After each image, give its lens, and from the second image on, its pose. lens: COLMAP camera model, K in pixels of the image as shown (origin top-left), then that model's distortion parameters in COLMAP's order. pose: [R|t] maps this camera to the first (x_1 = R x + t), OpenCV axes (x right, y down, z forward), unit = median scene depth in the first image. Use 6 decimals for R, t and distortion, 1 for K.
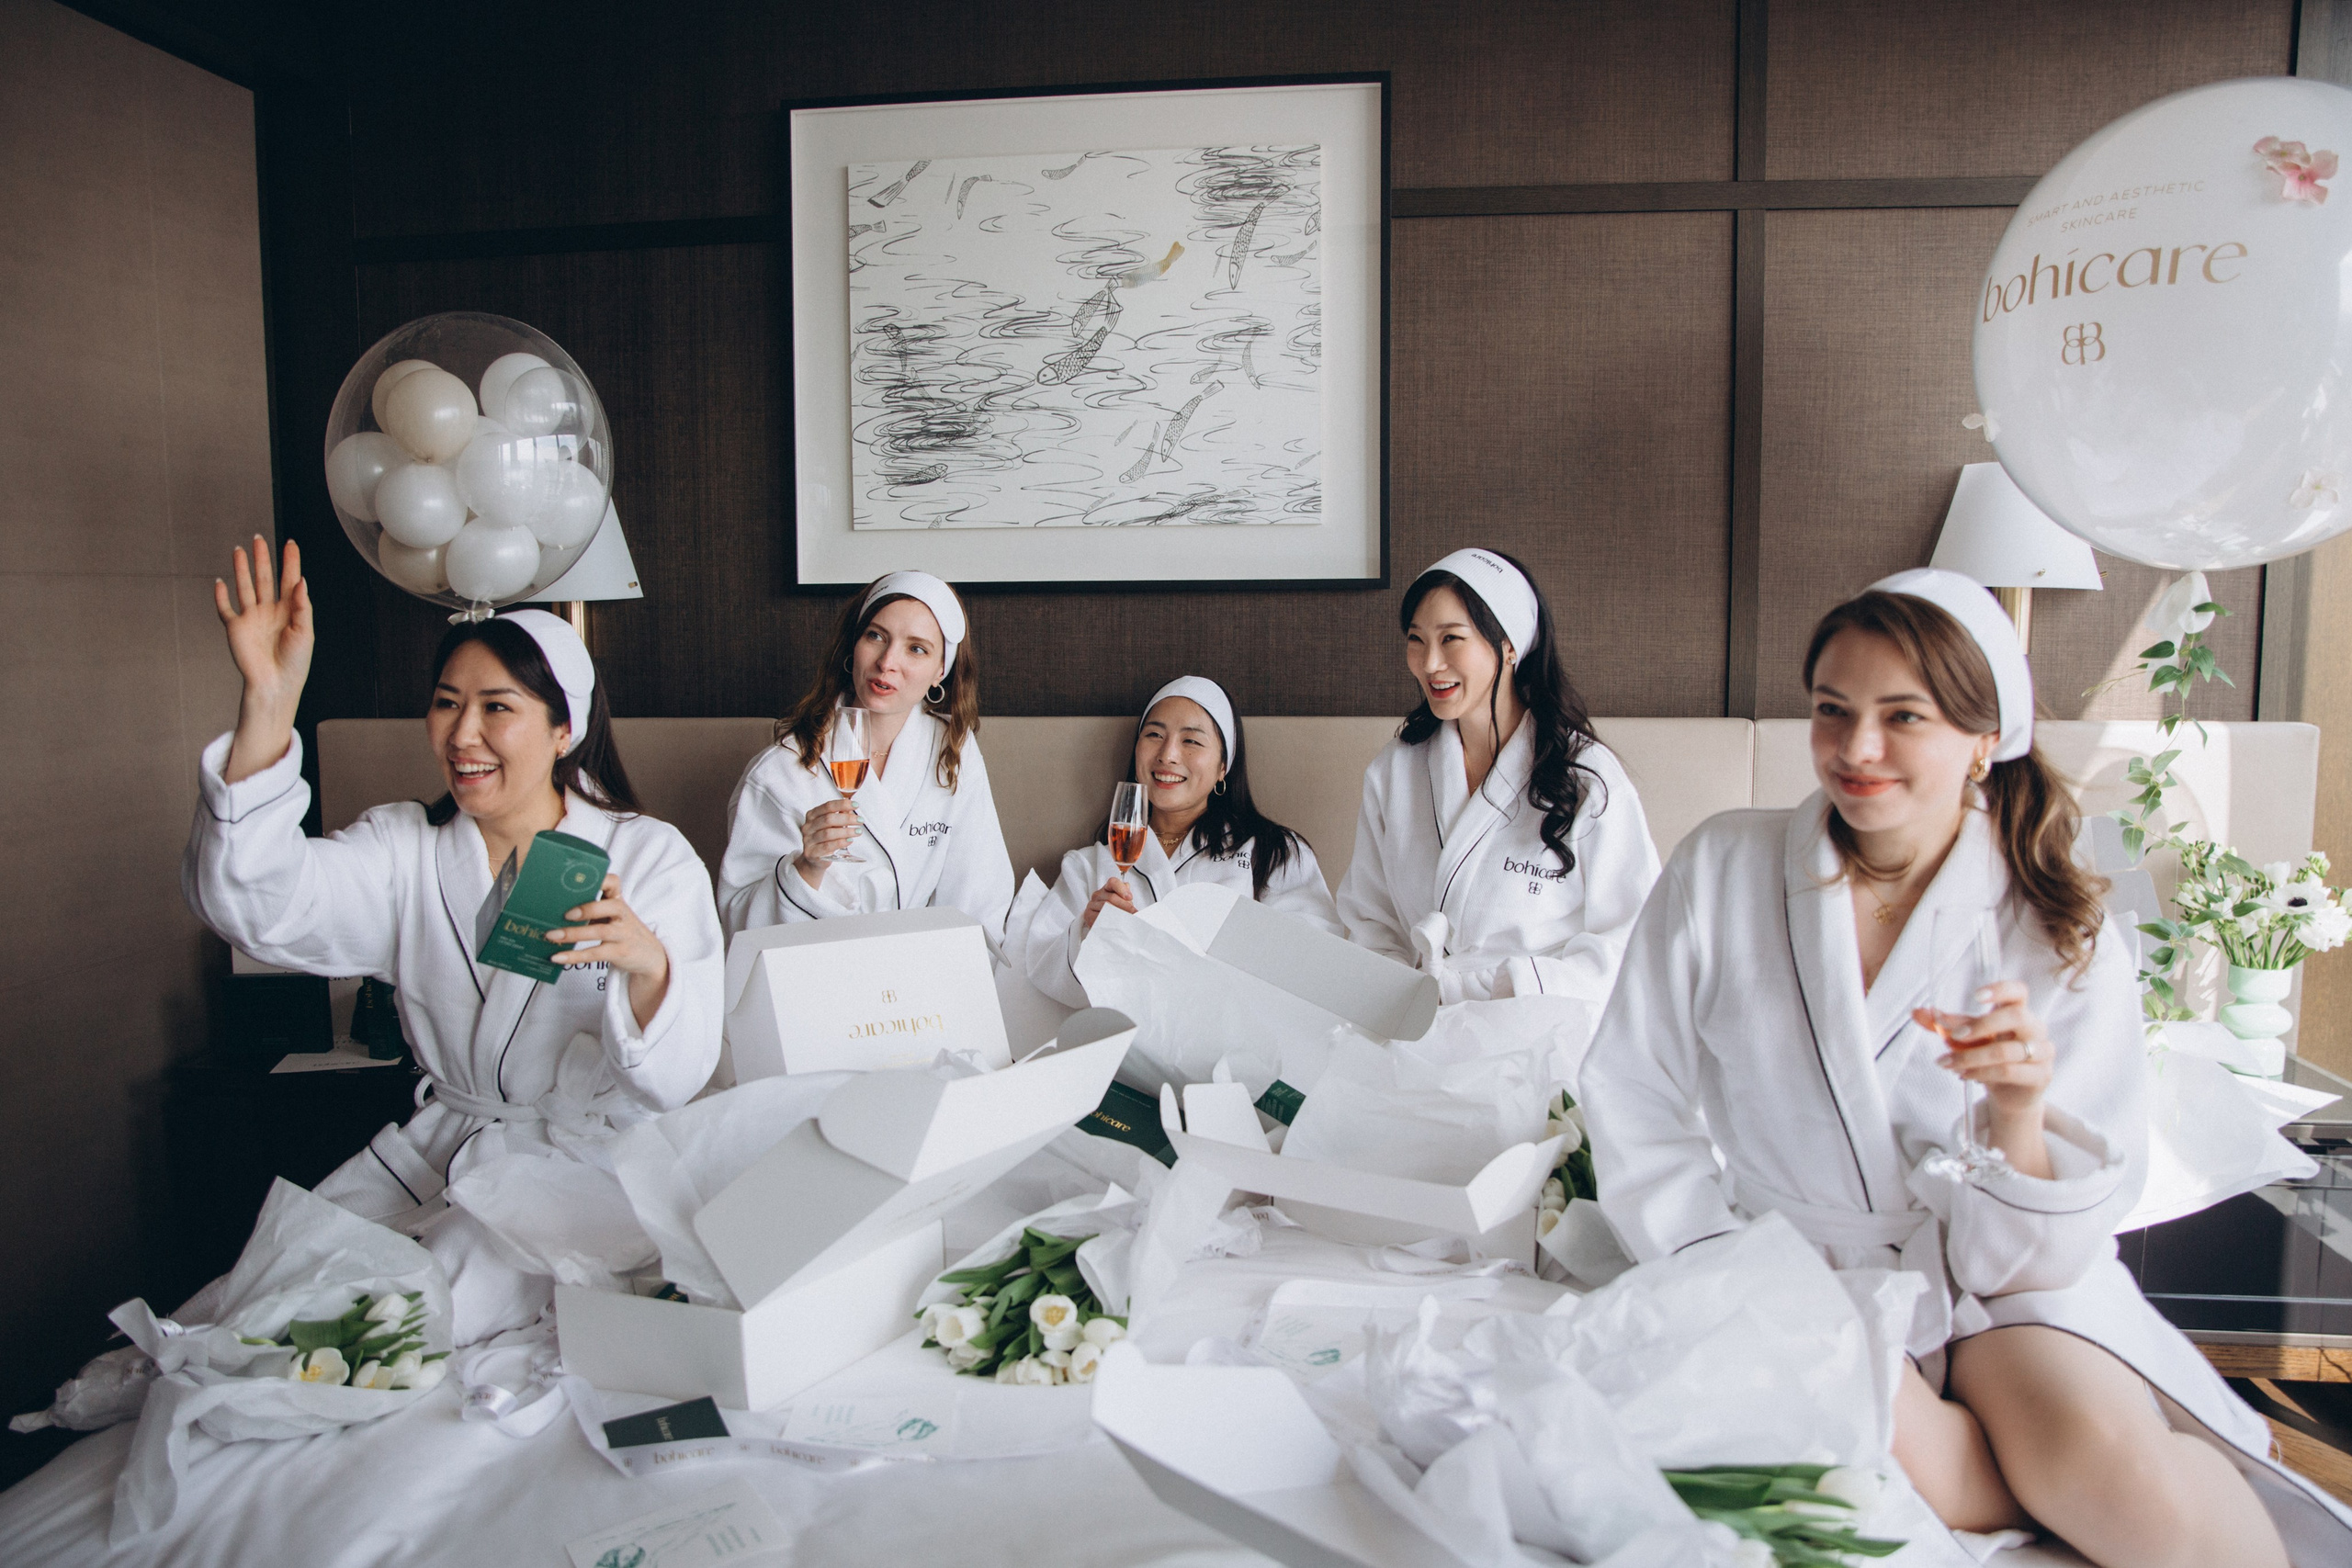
lens RADIAL K [[1632.9, 0, 1171.5], [0, 1632.9, 773.9], [0, 0, 1]] dist [-0.114539, 0.082905]
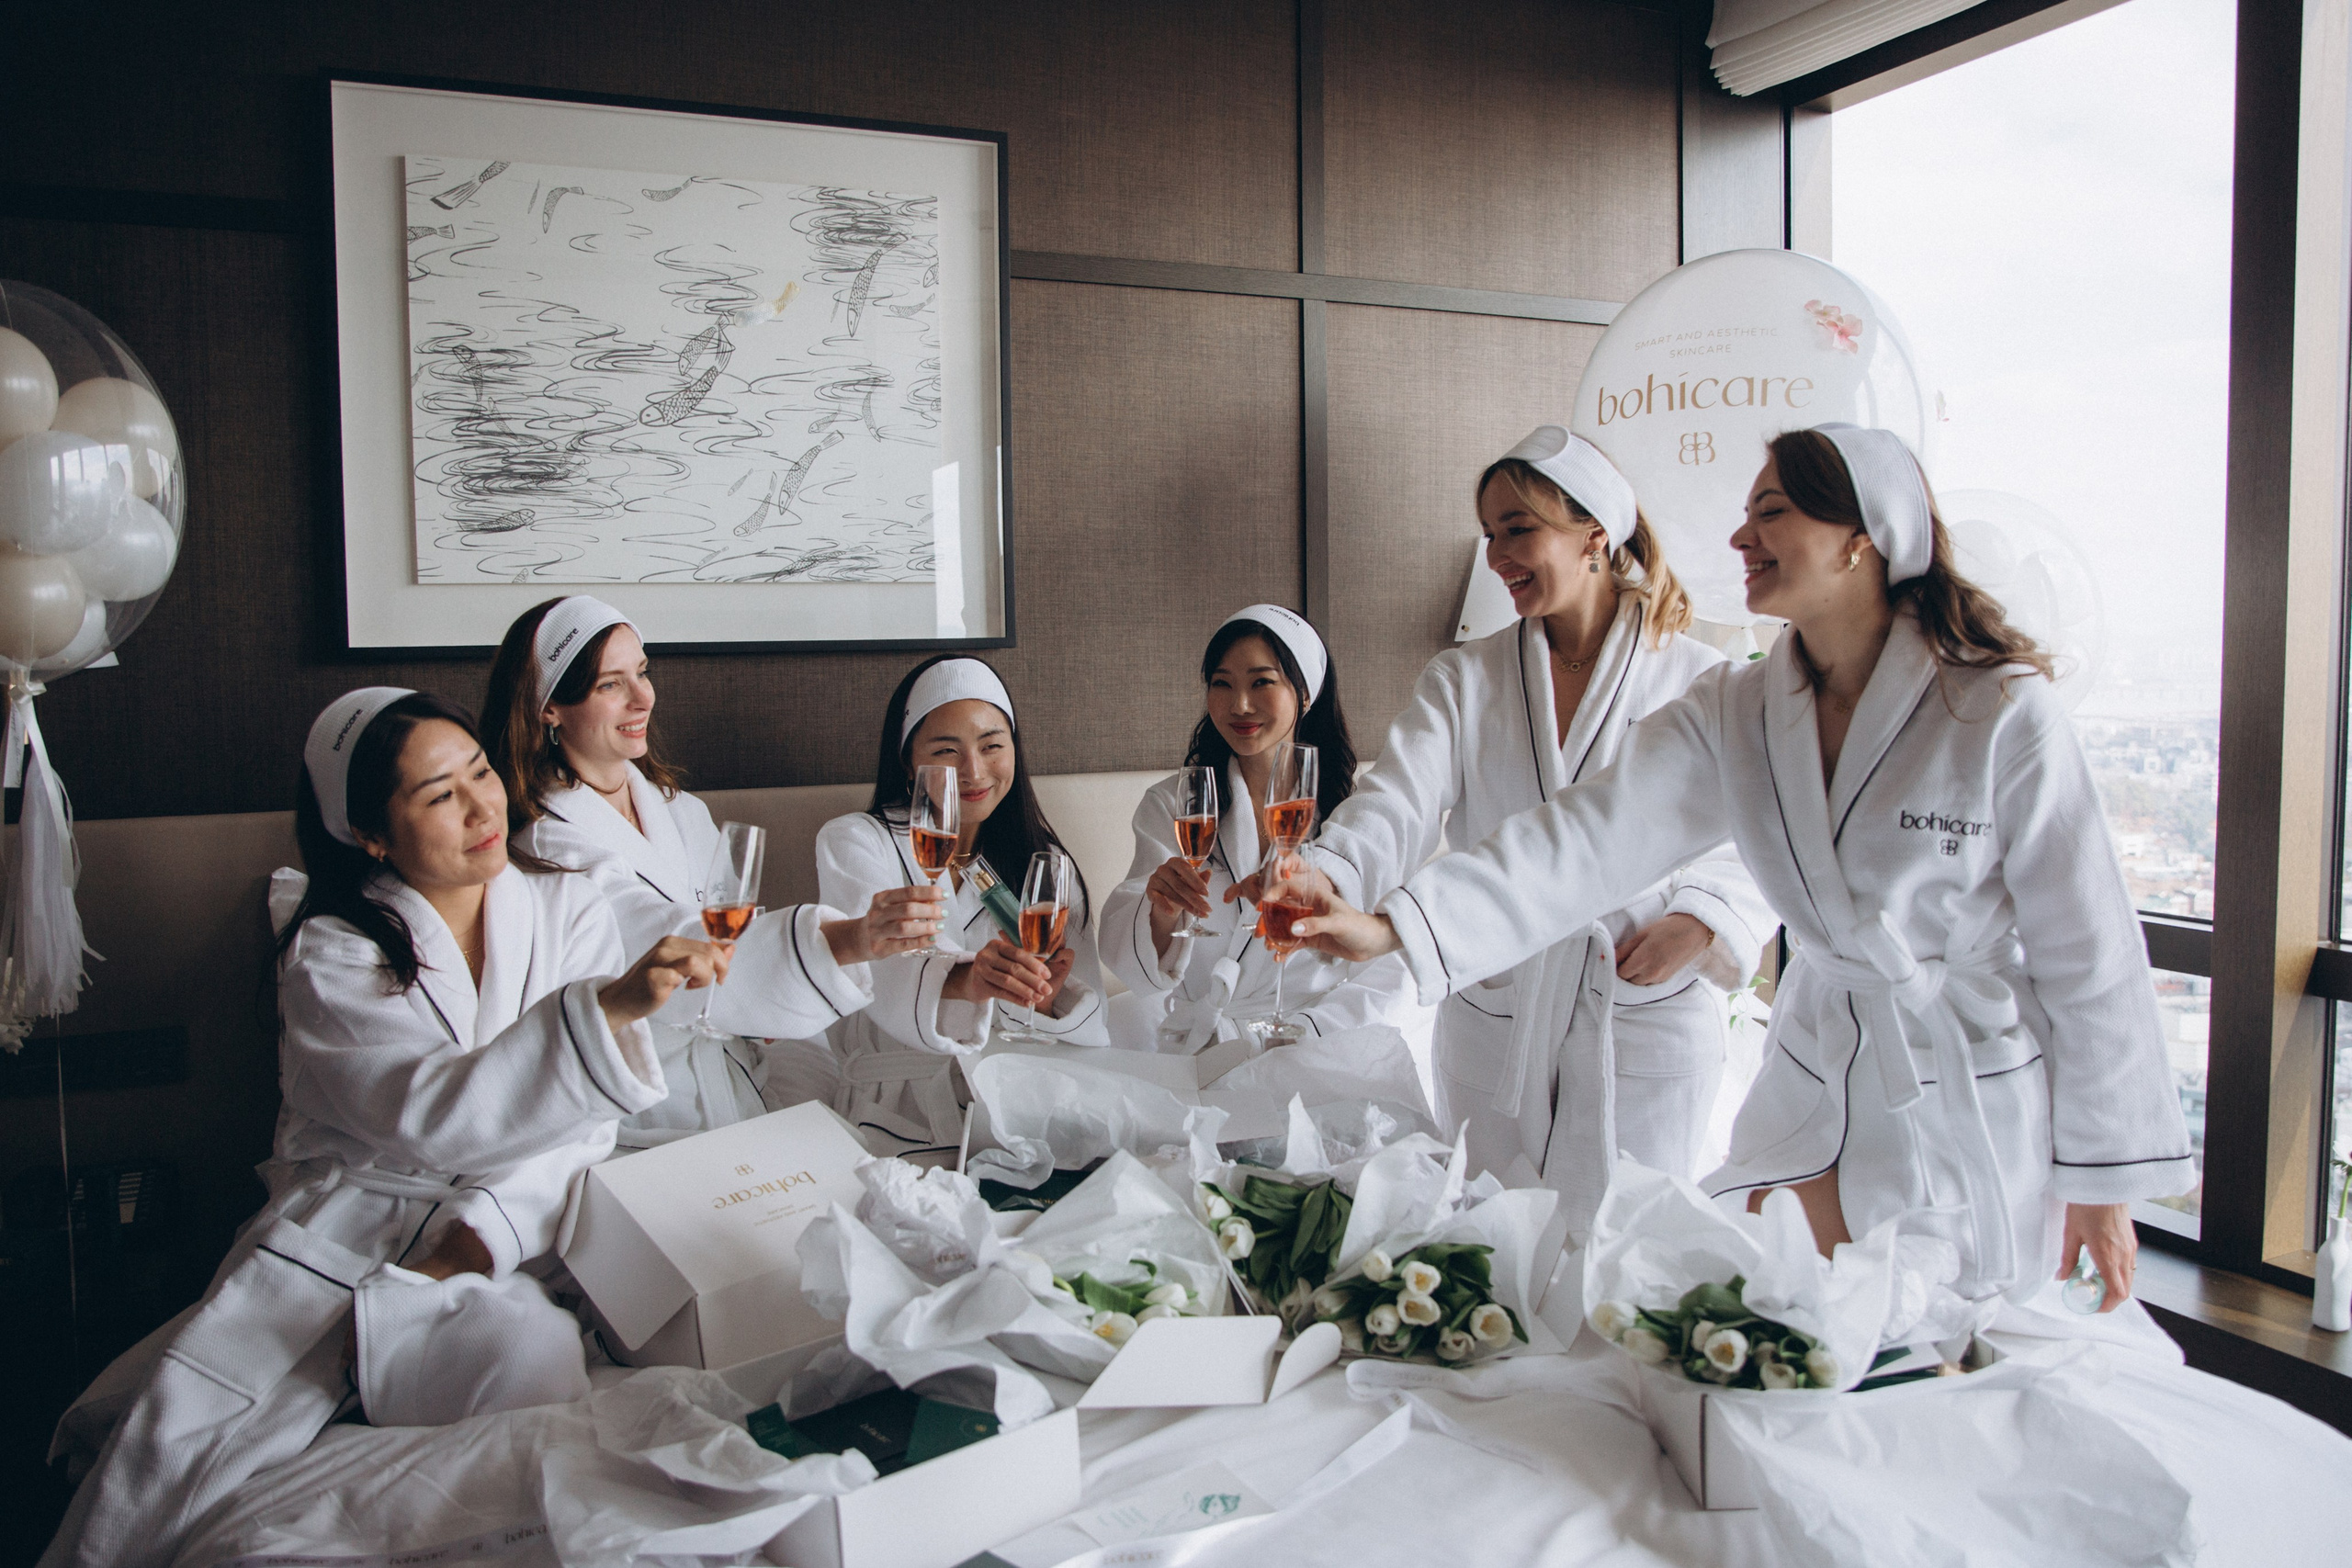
lens RADIAL K [[1775.5, 0, 1186.6], [0, 1775.5, 786.6], [0, 0, 1]] dist [-0.117410, 0.090007]
pose [[0.856742, -0.044742, 0.513800, -0.335442], [0.062521, 0.997893, -0.017355, -0.003673], [-0.511941, 0.046992, 0.857734, 0.019855]]
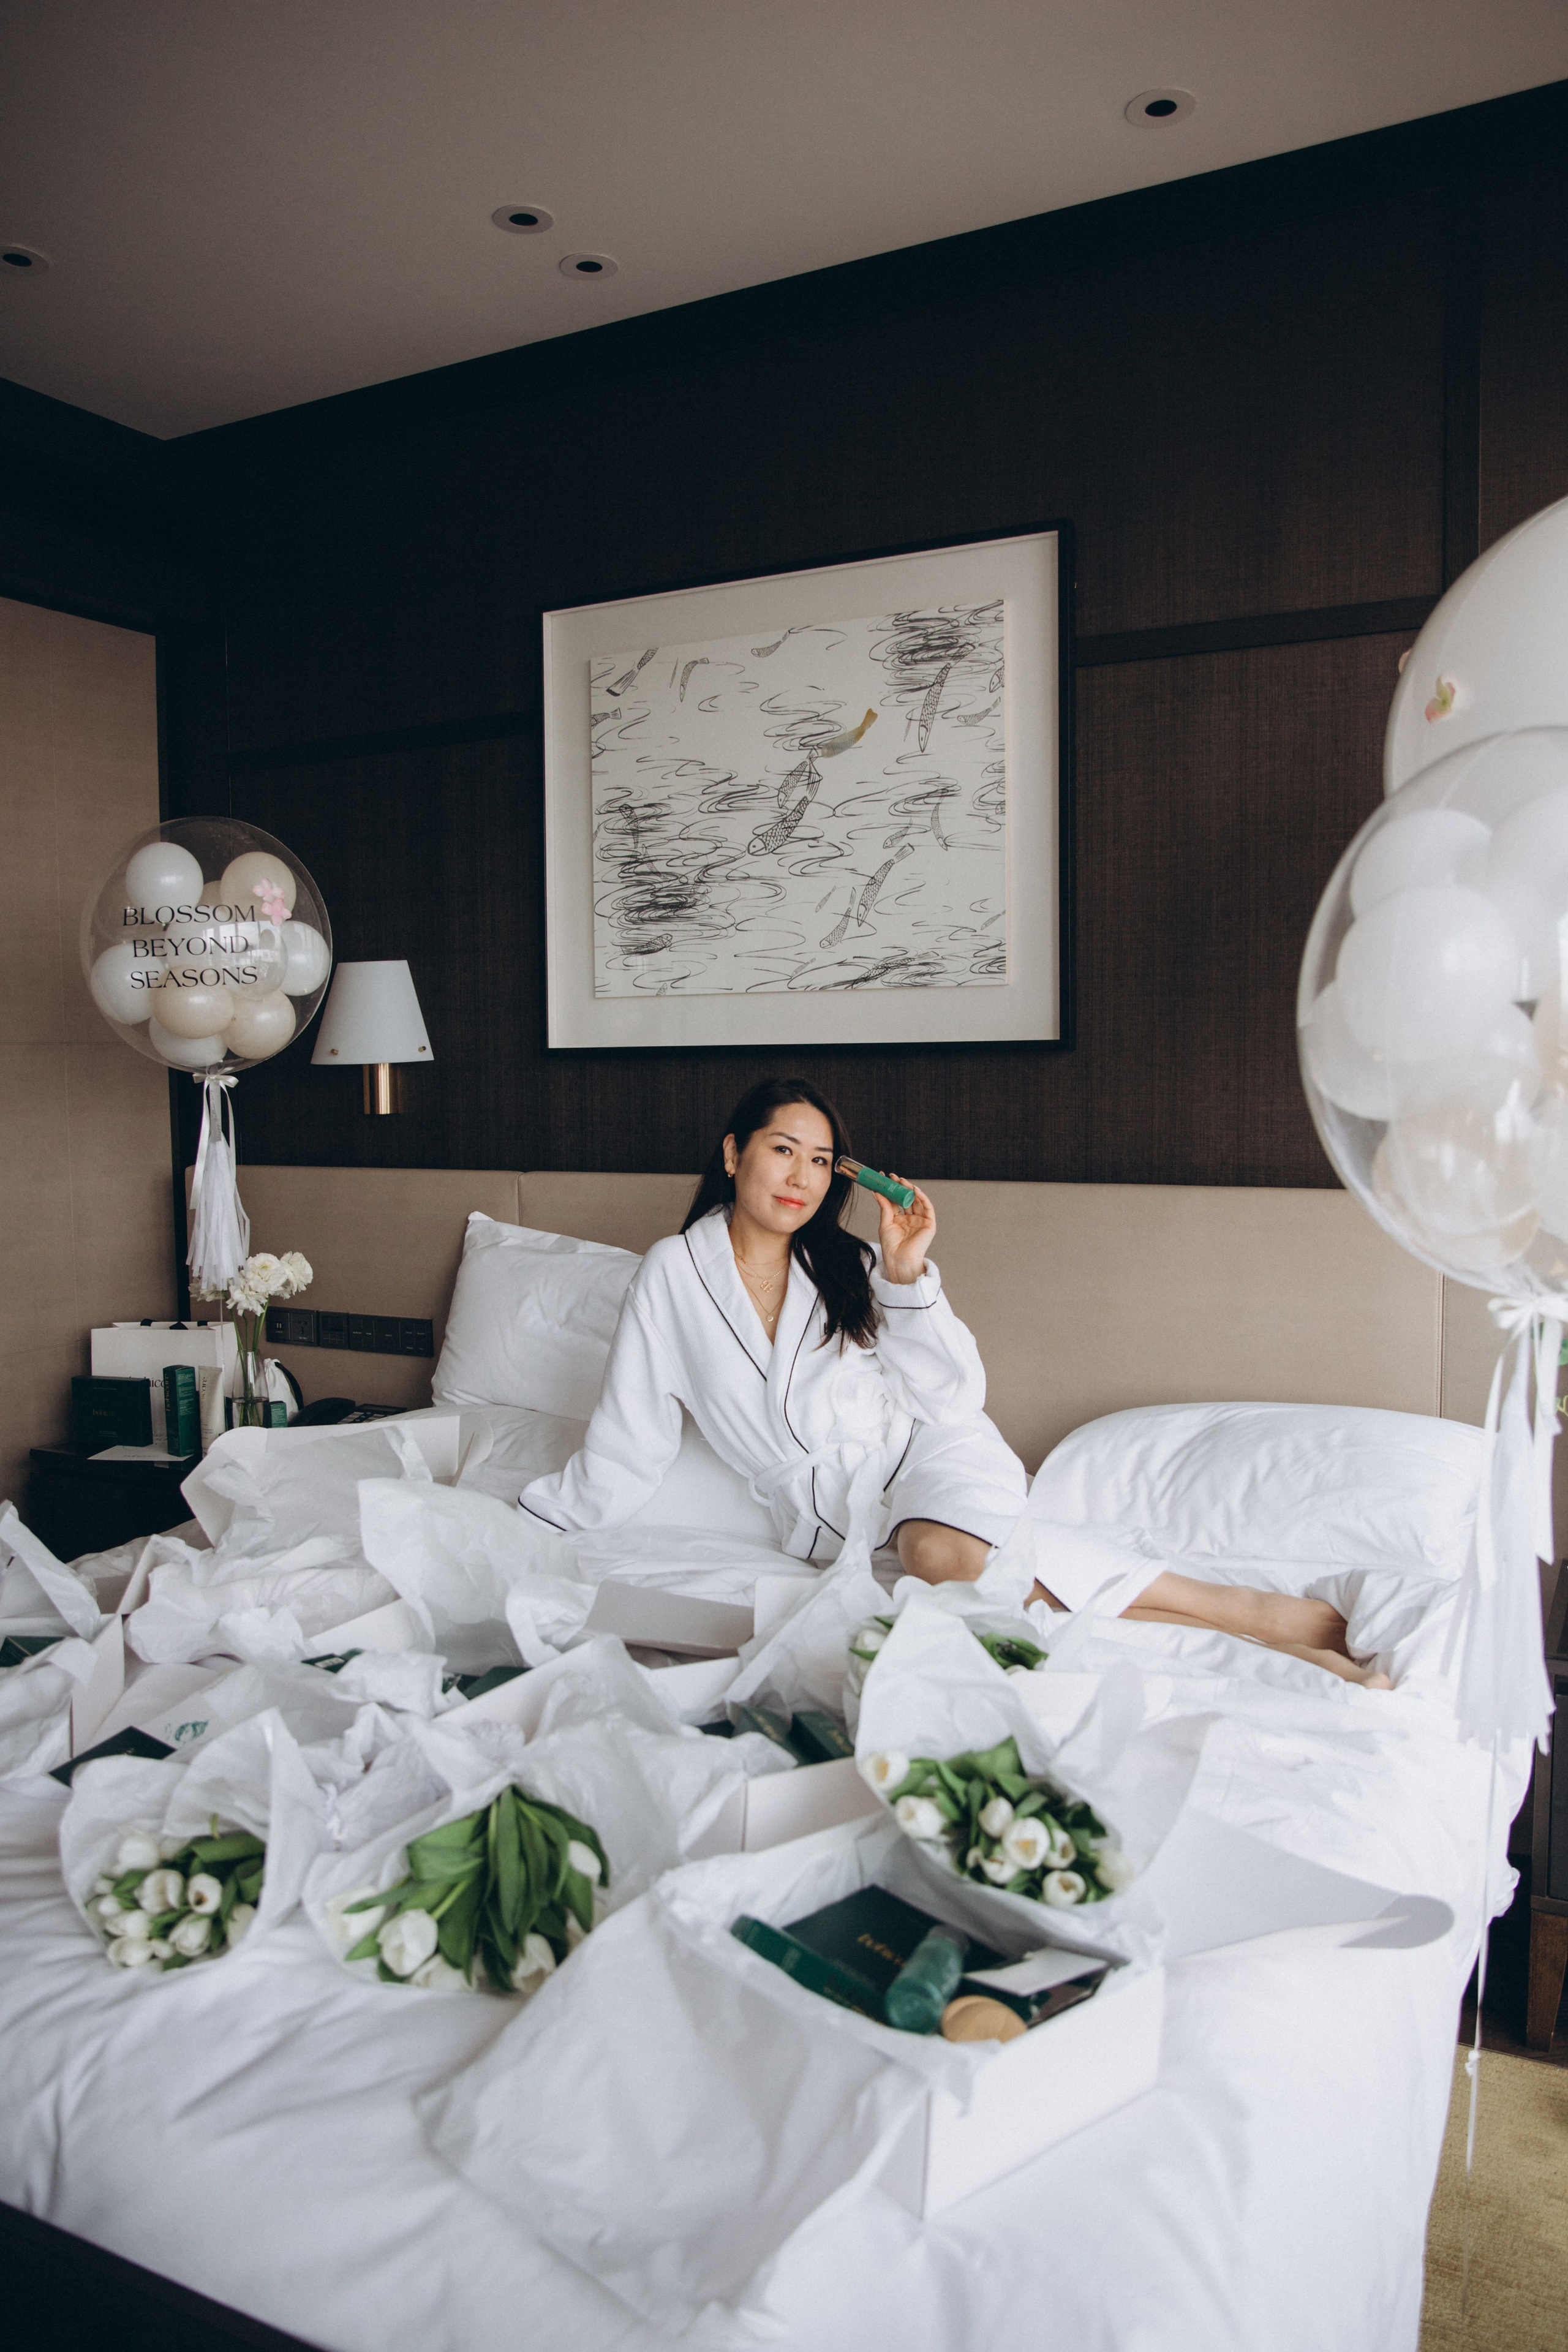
lens RADIAL K [[1719.4, 0, 774.9], [0, 1719.4, 1185.5], [0, 0, 1]] dist [-0.101528, 0.093151]
pose [[0.932271, 0.022028, -0.361089, 0.338043], [-0.032220, 0.999234, -0.022228, -0.005523], [0.360323, 0.032357, 0.932266, -0.008502]]
